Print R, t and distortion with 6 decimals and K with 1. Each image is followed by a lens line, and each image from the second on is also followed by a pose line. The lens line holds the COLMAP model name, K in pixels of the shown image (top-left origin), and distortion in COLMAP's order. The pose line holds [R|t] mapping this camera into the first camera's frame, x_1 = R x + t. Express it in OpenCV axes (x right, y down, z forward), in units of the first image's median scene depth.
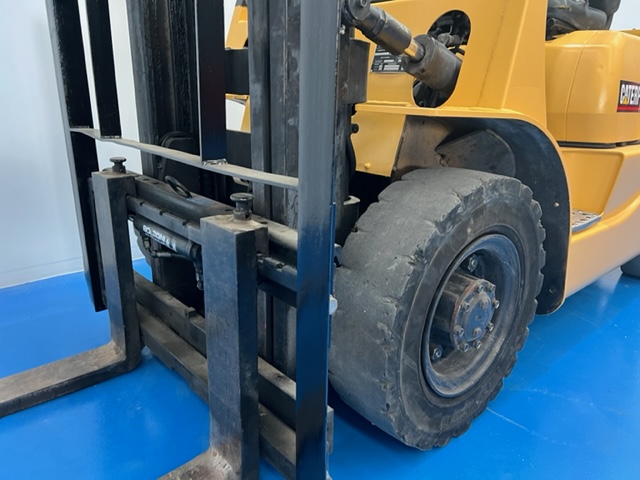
lens RADIAL K [[484.2, 0, 320.5], [0, 484.2, 240.5], [0, 0, 1]] dist [0.032063, -0.030904]
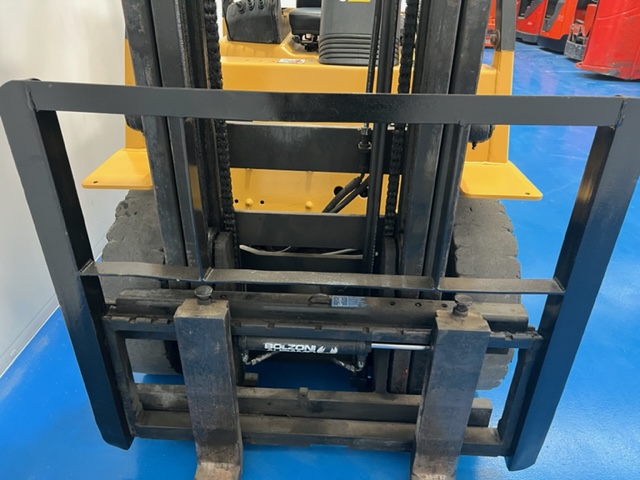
lens RADIAL K [[484.2, 0, 319.8], [0, 484.2, 240.7], [0, 0, 1]] dist [0.032063, -0.030904]
pose [[0.703083, -0.359784, 0.613376, -1.000765], [0.222061, 0.930512, 0.291267, -0.597351], [-0.675547, -0.068578, 0.734121, 0.284826]]
